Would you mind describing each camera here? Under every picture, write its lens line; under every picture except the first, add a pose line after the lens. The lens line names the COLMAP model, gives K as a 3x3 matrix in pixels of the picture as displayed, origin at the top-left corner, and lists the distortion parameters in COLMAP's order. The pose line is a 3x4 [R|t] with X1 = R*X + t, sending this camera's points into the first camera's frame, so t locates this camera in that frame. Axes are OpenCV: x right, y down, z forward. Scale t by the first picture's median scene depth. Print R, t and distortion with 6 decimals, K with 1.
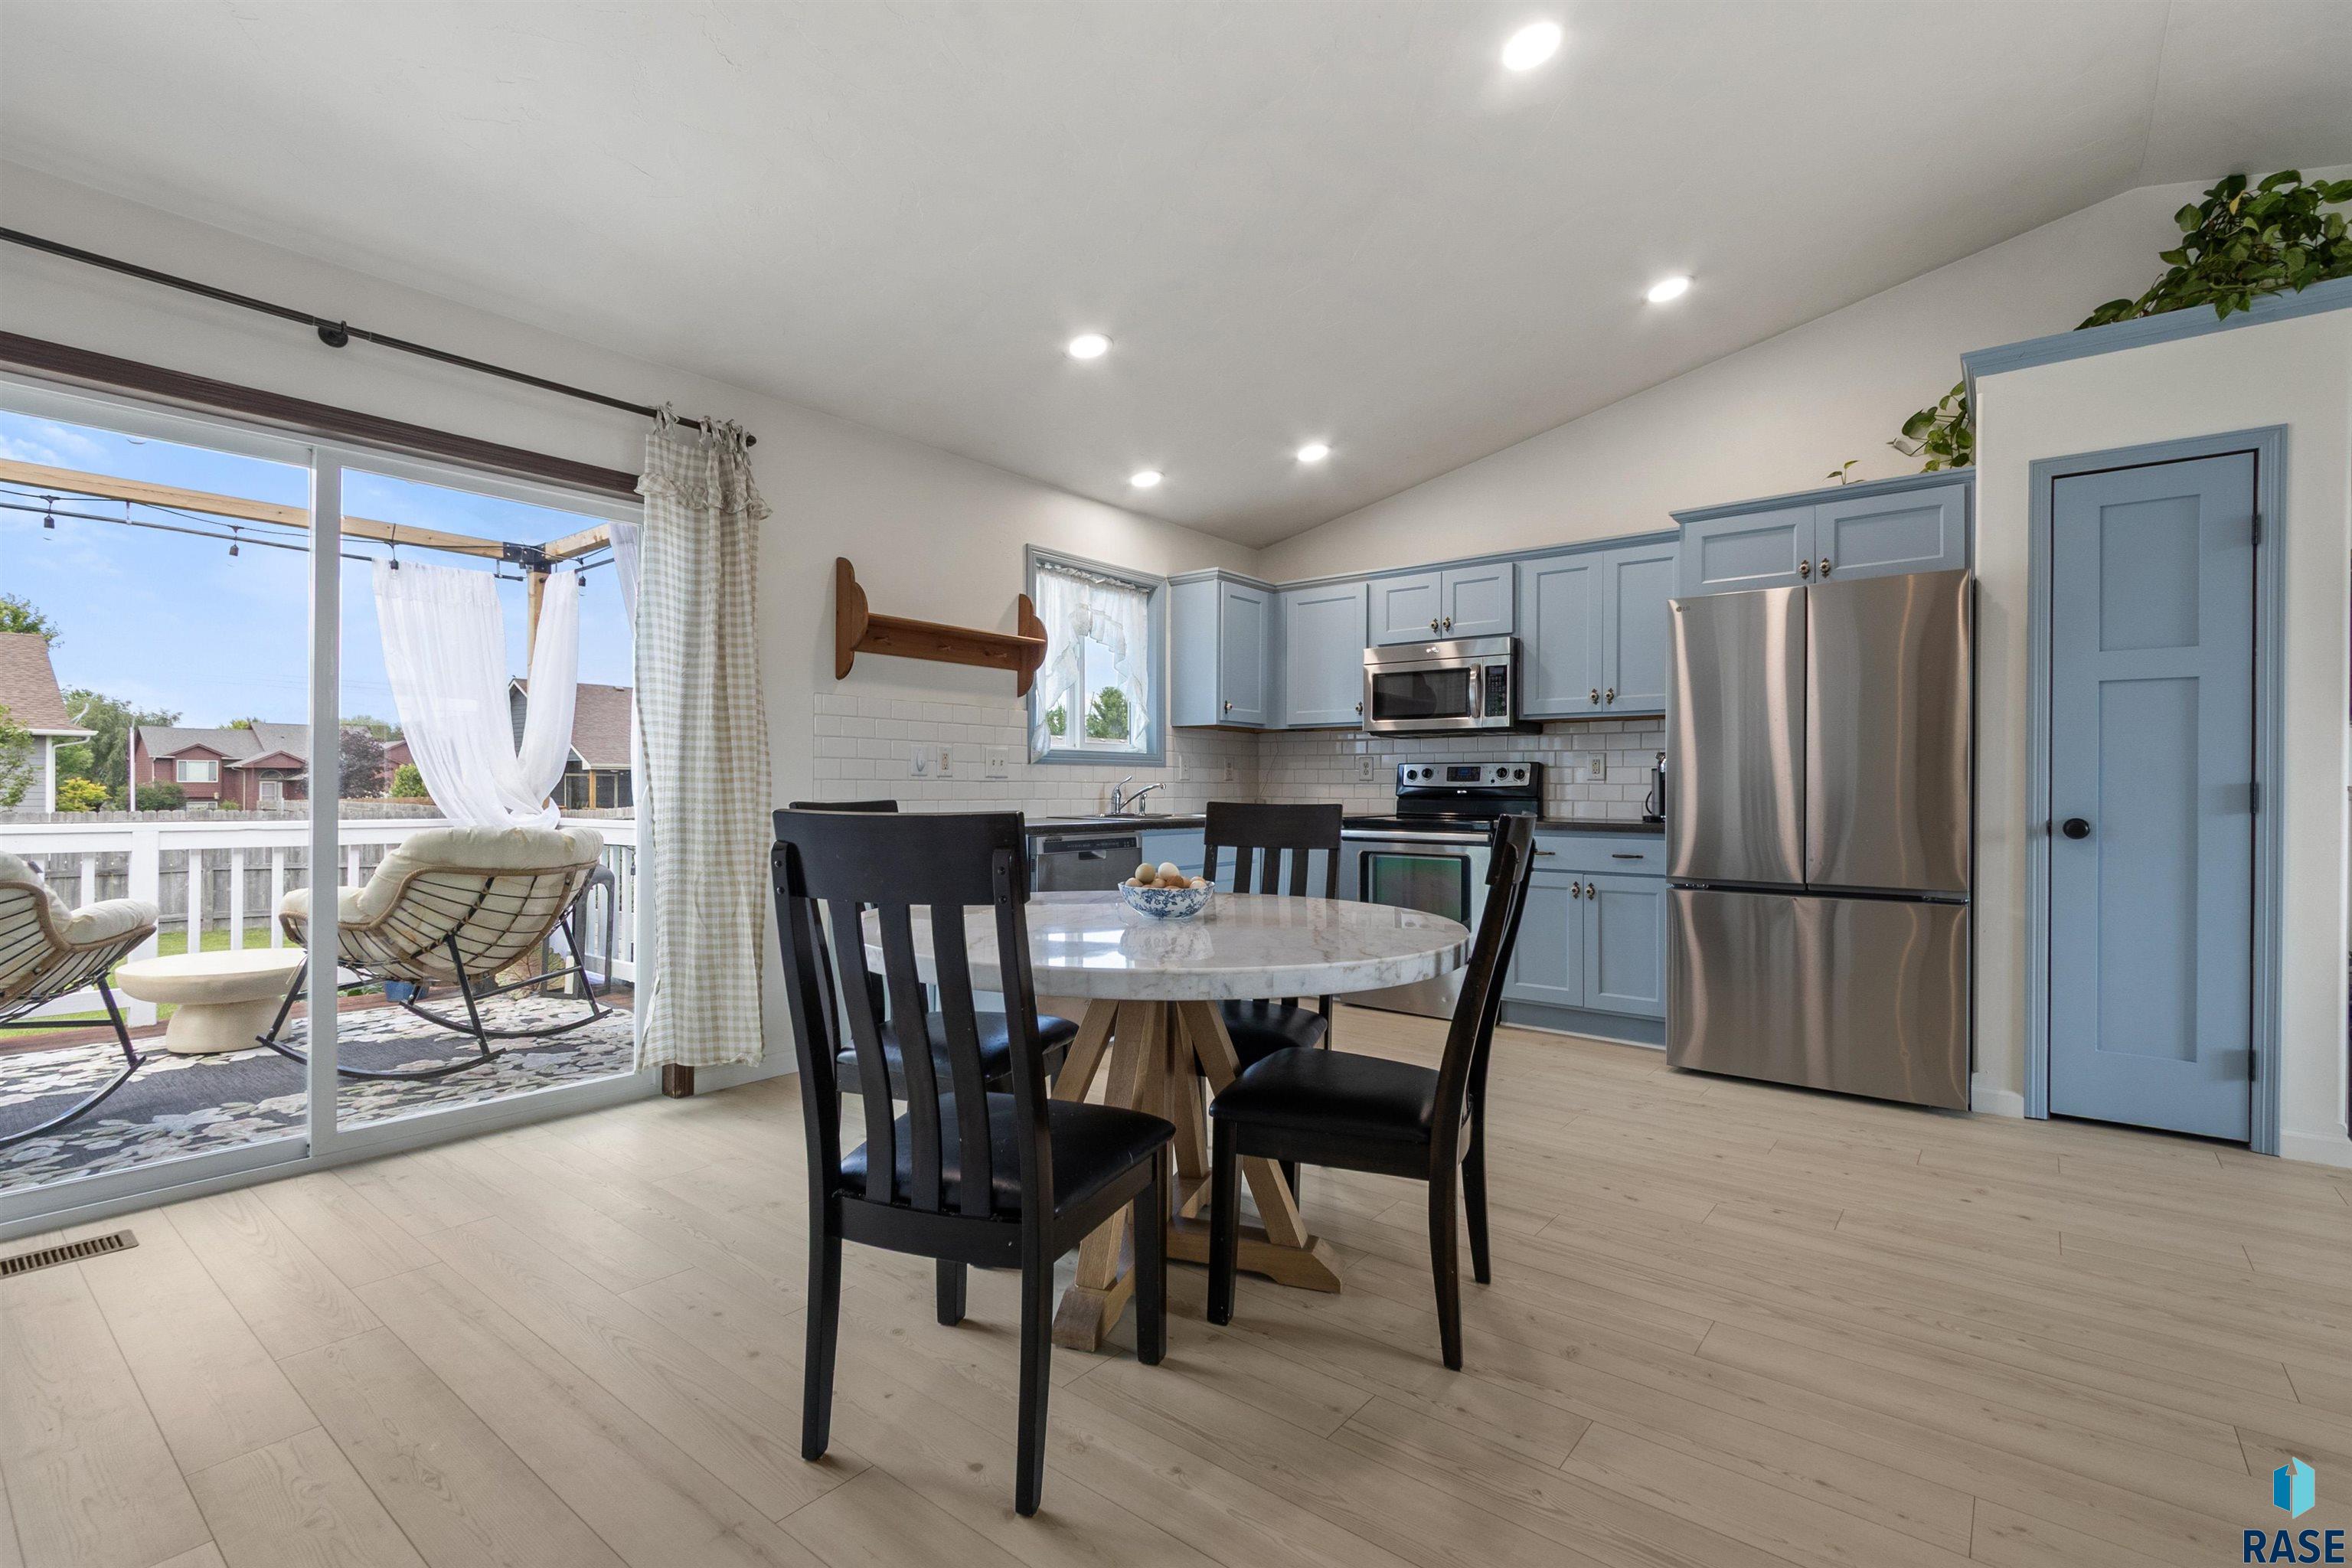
lens RADIAL K [[1073.2, 0, 1173.2], [0, 1073.2, 776.4], [0, 0, 1]] dist [0.002752, -0.001499]
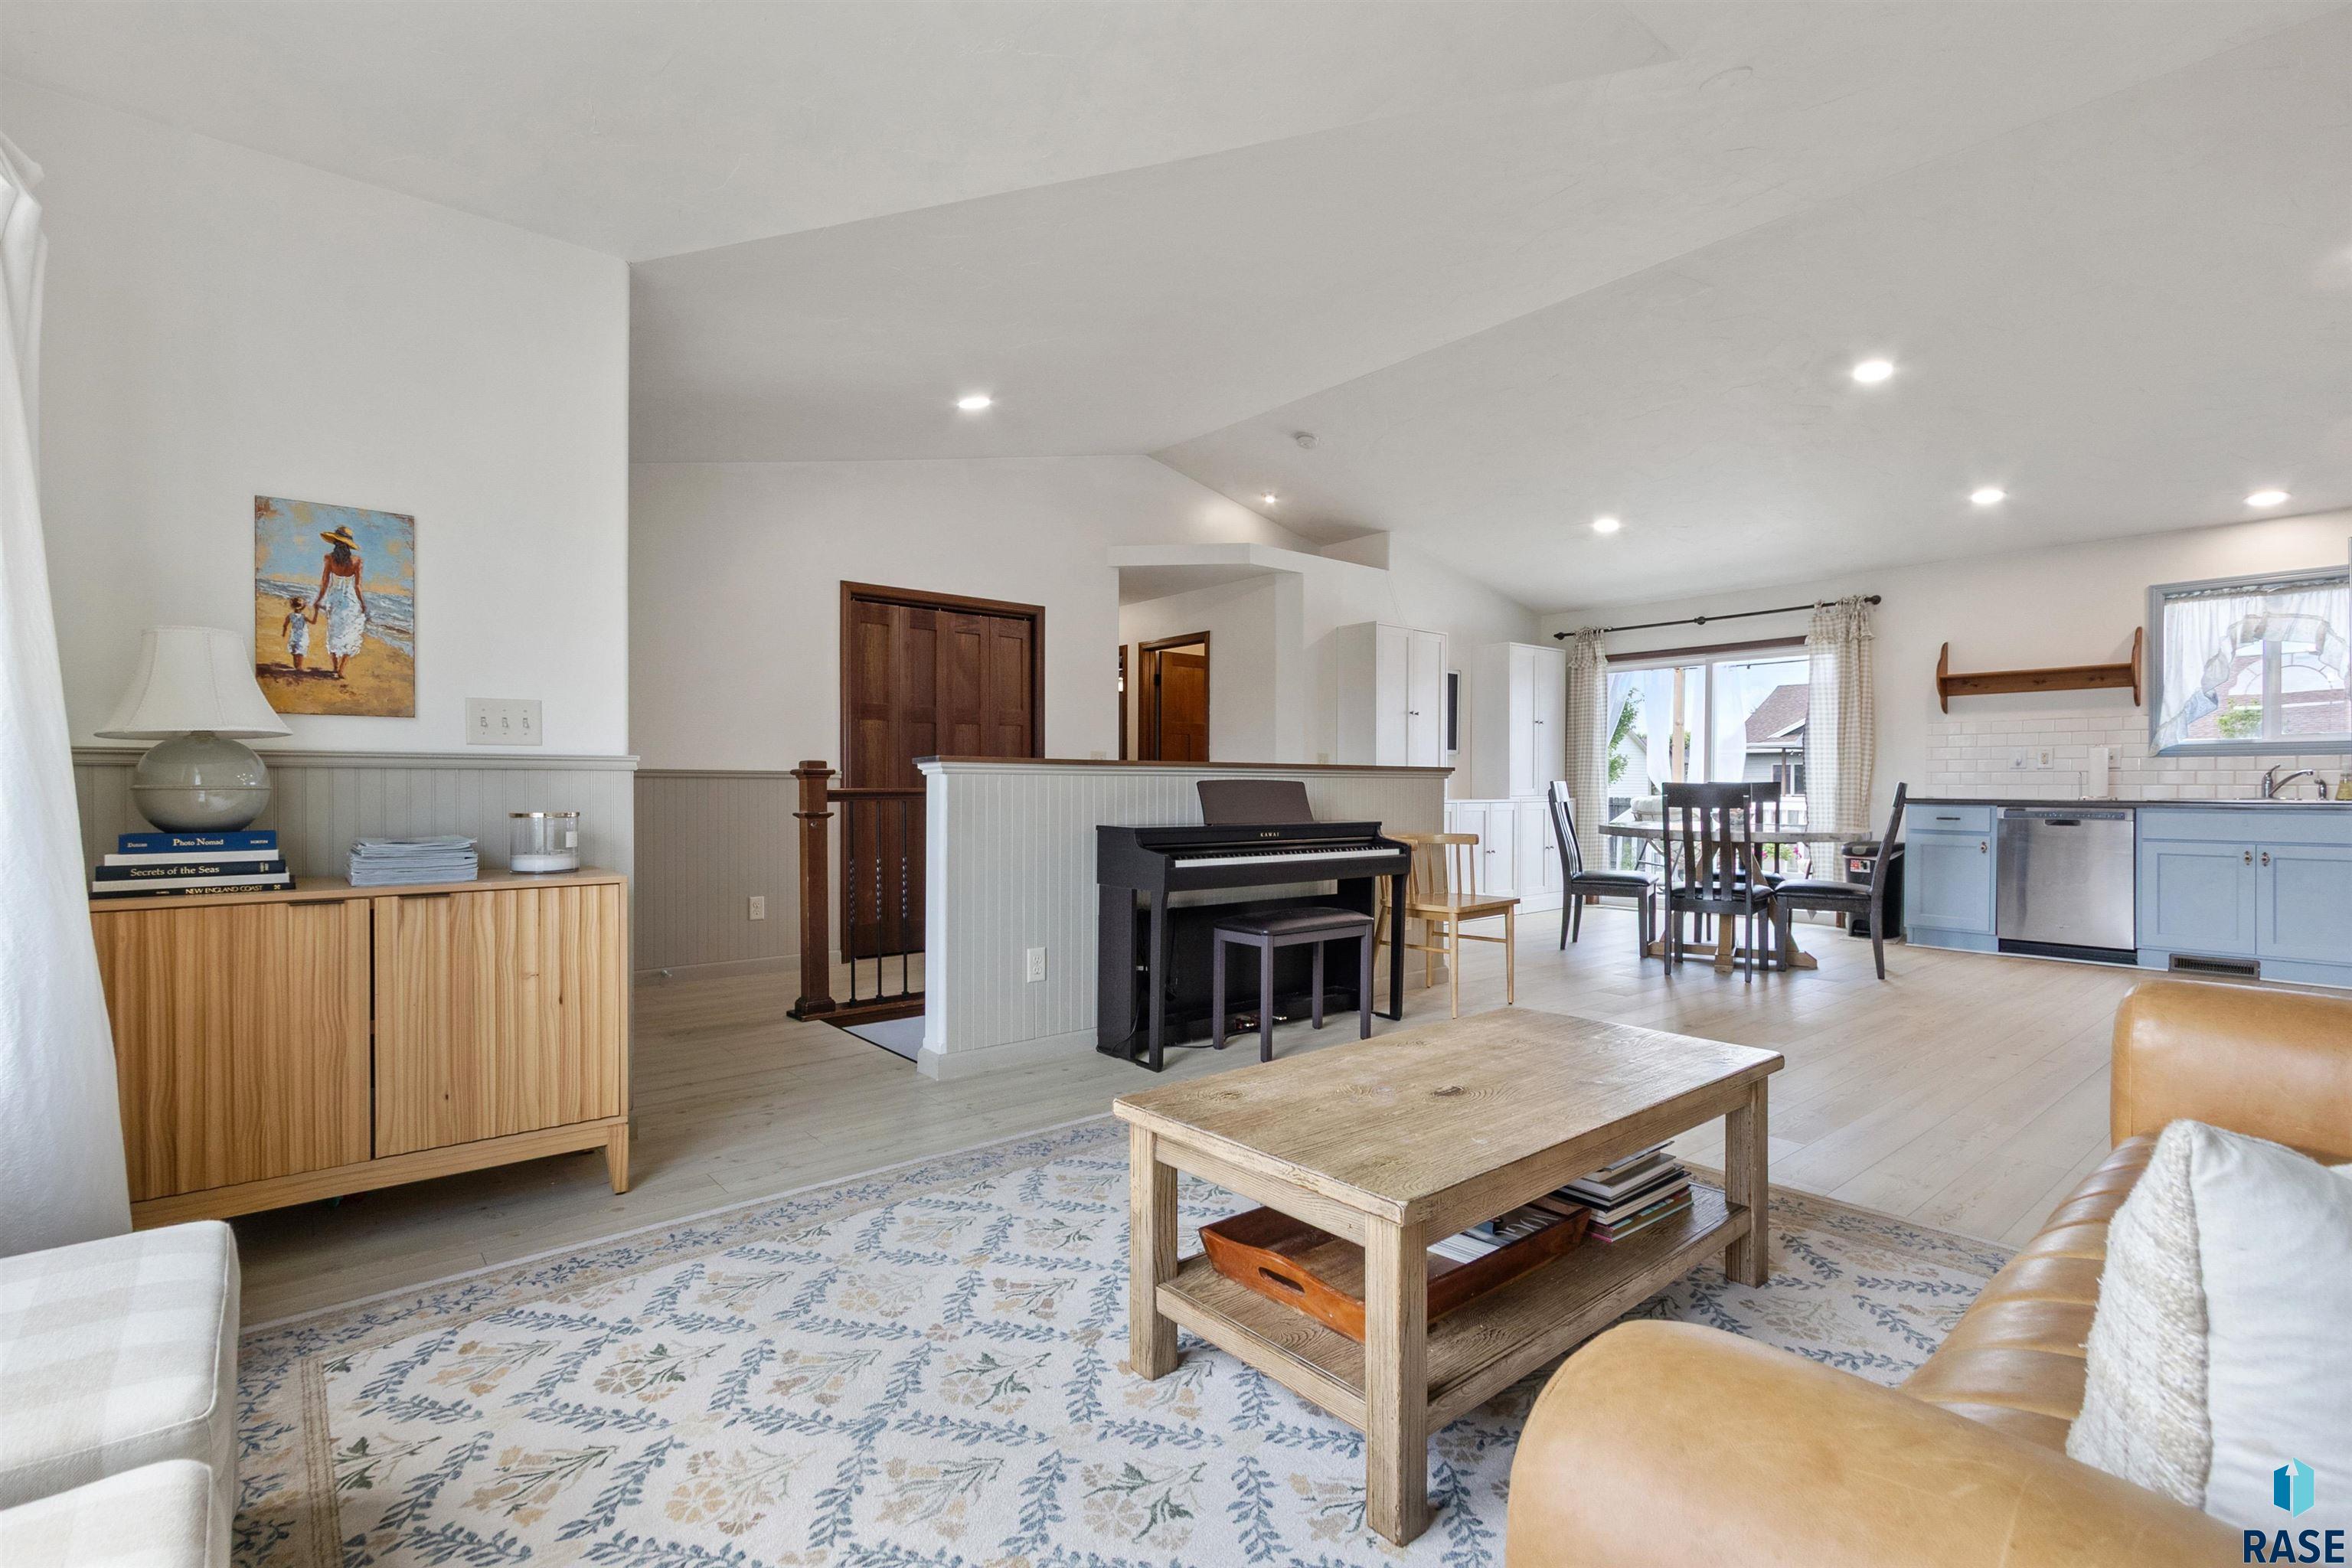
lens RADIAL K [[1073.2, 0, 1163.2], [0, 1073.2, 795.4], [0, 0, 1]] dist [0.002752, -0.001499]
pose [[-0.201022, 0.005576, -0.979571, 1.372126], [0.008939, 0.999953, 0.003858, 0.018618], [0.979546, -0.007981, -0.201062, 0.103416]]
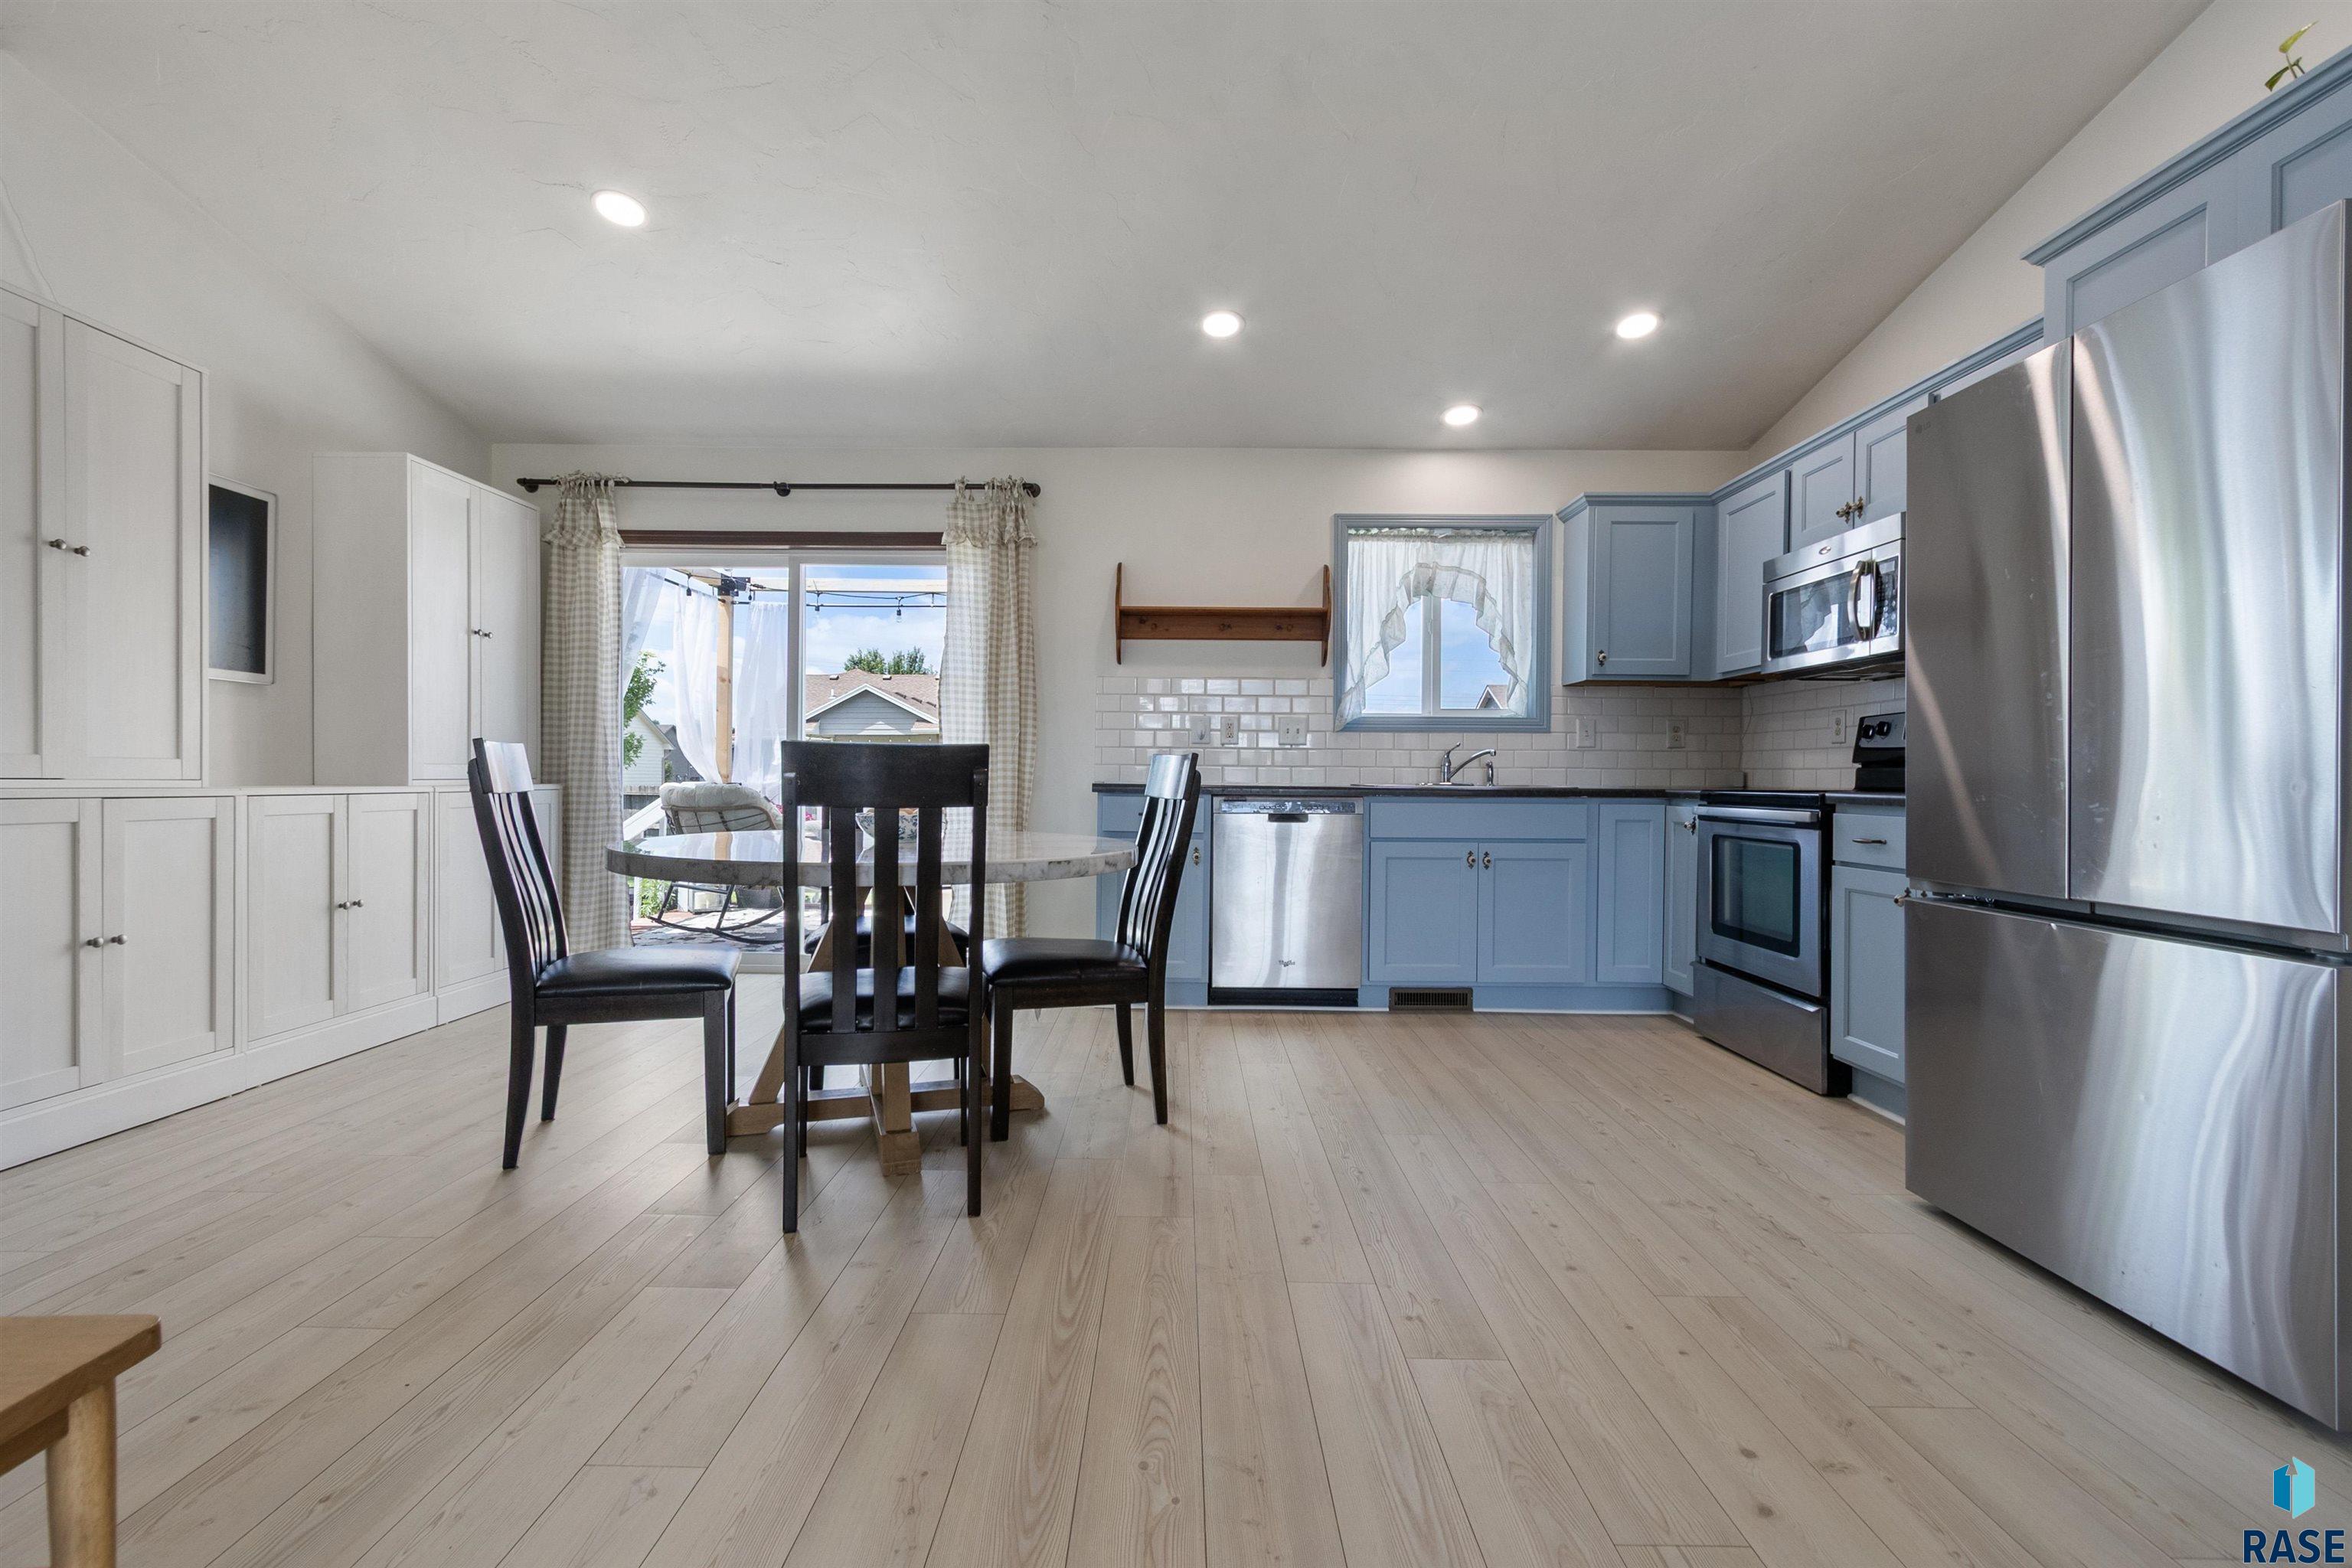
lens RADIAL K [[1073.2, 0, 1160.2], [0, 1073.2, 787.9], [0, 0, 1]] dist [0.002752, -0.001499]
pose [[0.613606, 0.007432, -0.789577, 0.567659], [0.002710, 0.999930, 0.011518, 0.029276], [0.789607, -0.009208, 0.613543, 0.251218]]
